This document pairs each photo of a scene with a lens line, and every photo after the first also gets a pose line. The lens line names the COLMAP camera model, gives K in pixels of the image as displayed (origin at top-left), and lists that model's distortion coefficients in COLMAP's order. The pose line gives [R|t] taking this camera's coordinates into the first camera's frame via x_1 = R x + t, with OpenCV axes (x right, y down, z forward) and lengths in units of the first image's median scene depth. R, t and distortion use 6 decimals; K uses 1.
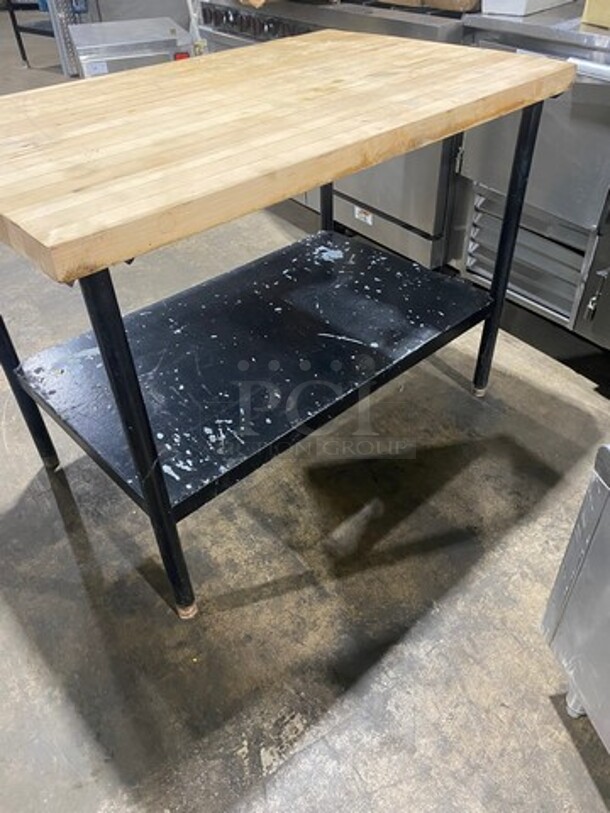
lens RADIAL K [[621.1, 0, 304.8], [0, 621.1, 409.7], [0, 0, 1]] dist [0.061090, -0.066290]
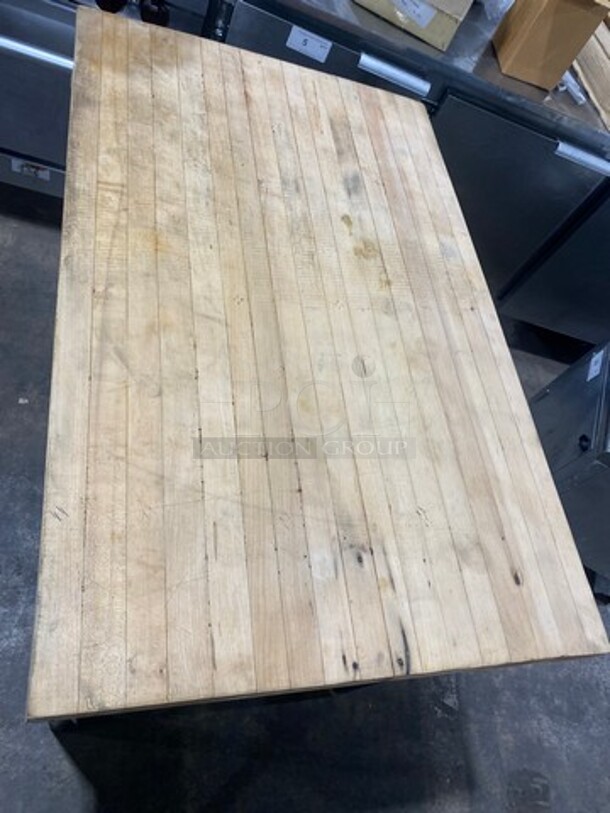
lens RADIAL K [[617.2, 0, 309.6], [0, 617.2, 410.9], [0, 0, 1]] dist [0.055778, -0.075029]
pose [[0.522809, -0.576953, 0.627532, -0.679590], [0.202461, 0.799128, 0.566043, -0.810688], [-0.828058, -0.168881, 0.534601, 0.522307]]
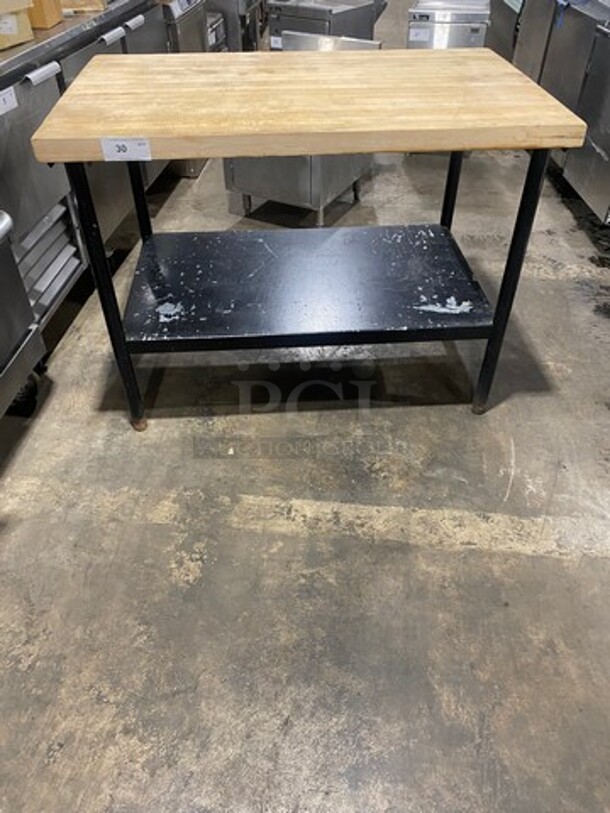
lens RADIAL K [[617.2, 0, 309.6], [0, 617.2, 410.9], [0, 0, 1]] dist [0.055778, -0.075029]
pose [[-0.775925, -0.393680, 0.492907, -0.985707], [0.422552, 0.255812, 0.869488, -1.419534], [-0.468392, 0.882936, -0.032141, 1.596490]]
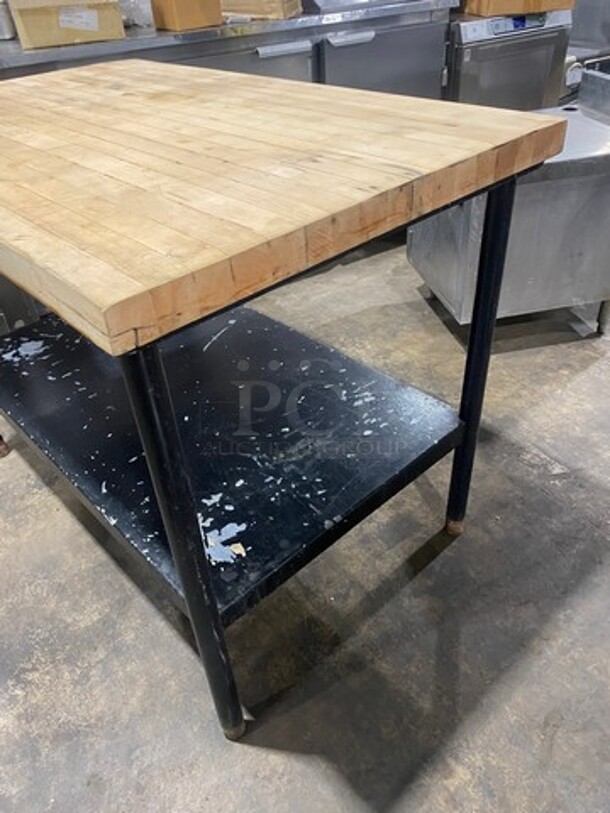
lens RADIAL K [[619.2, 0, 295.9], [0, 619.2, 406.0], [0, 0, 1]] dist [0.053946, -0.072692]
pose [[0.012271, -0.575451, 0.817744, -0.992254], [0.684802, 0.600756, 0.412479, -0.451113], [-0.728626, 0.554931, 0.401442, 0.688343]]
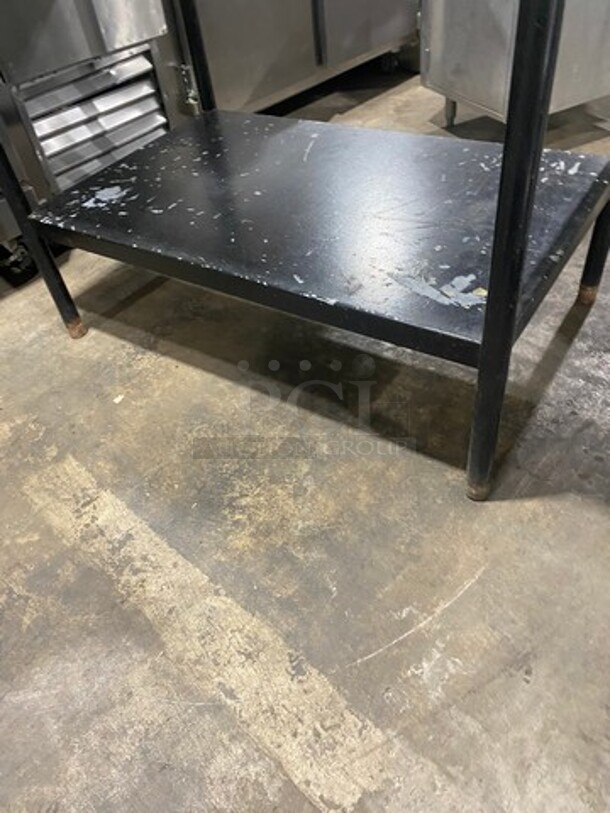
lens RADIAL K [[625.0, 0, 300.1], [0, 625.0, 411.1], [0, 0, 1]] dist [0.007681, 0.000813]
pose [[-0.220566, -0.636289, 0.739247, -1.060826], [0.711498, 0.413467, 0.568168, -0.599237], [-0.667174, 0.651292, 0.361522, 1.123618]]
